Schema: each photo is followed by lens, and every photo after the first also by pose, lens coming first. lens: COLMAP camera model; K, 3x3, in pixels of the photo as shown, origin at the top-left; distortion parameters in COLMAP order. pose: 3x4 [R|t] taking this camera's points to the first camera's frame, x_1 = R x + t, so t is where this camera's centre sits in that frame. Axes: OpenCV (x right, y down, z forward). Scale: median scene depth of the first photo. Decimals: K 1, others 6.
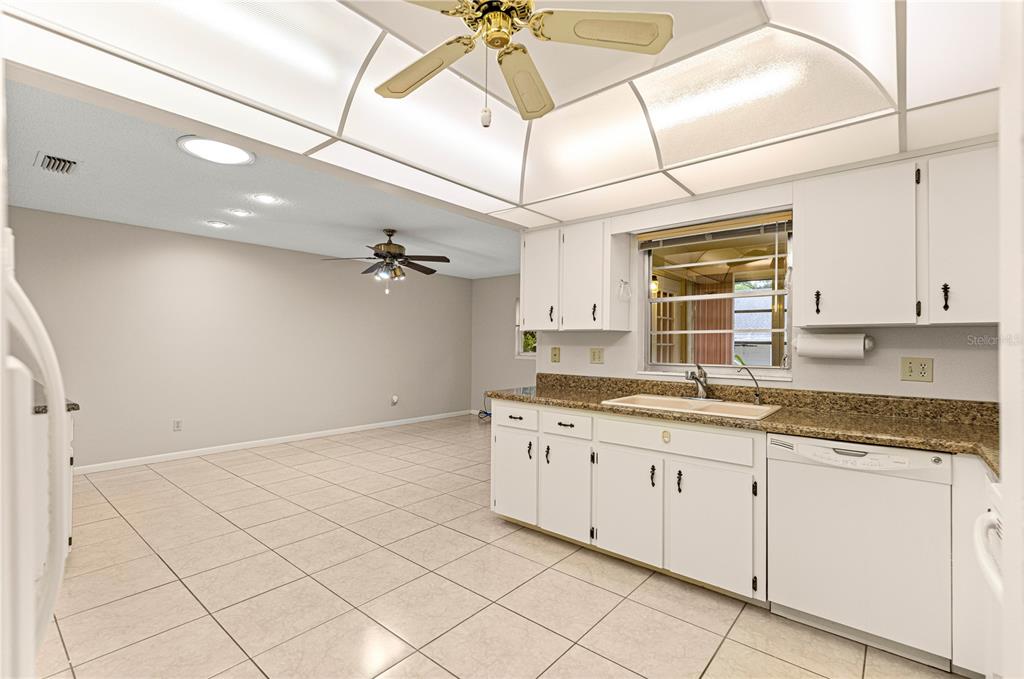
lens RADIAL K [[463.3, 0, 520.1], [0, 463.3, 339.9], [0, 0, 1]] dist [0.005256, 0.000295]
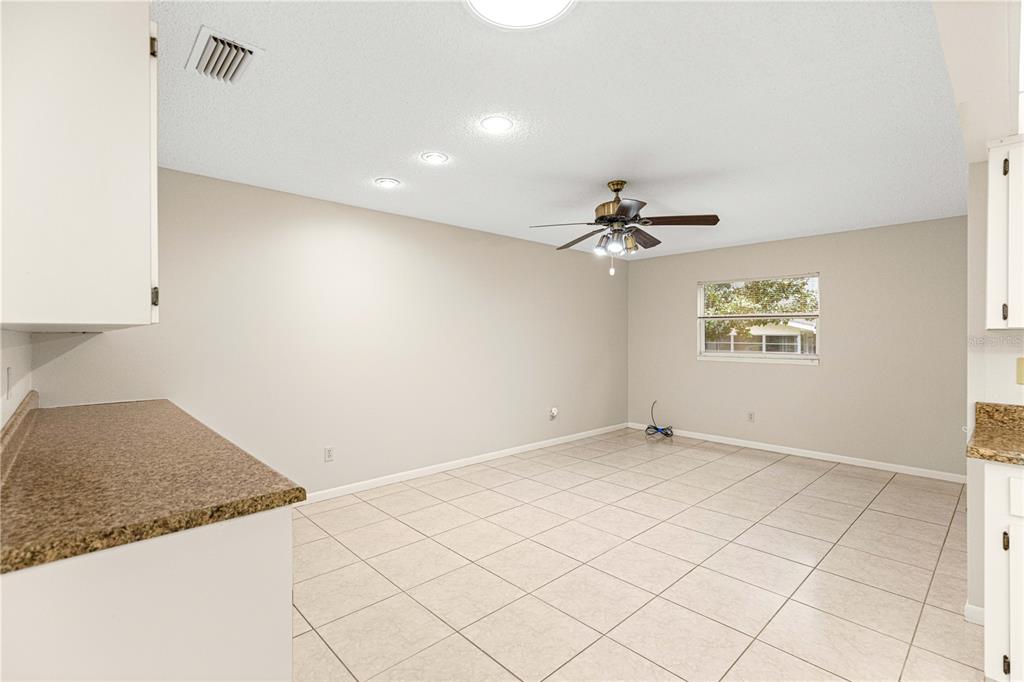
lens RADIAL K [[463.3, 0, 505.2], [0, 463.3, 339.1], [0, 0, 1]] dist [0.005256, 0.000295]
pose [[0.992443, -0.006829, -0.122517, -0.510505], [0.008920, 0.999824, 0.016521, -0.022604], [0.122383, -0.017489, 0.992329, 0.405439]]
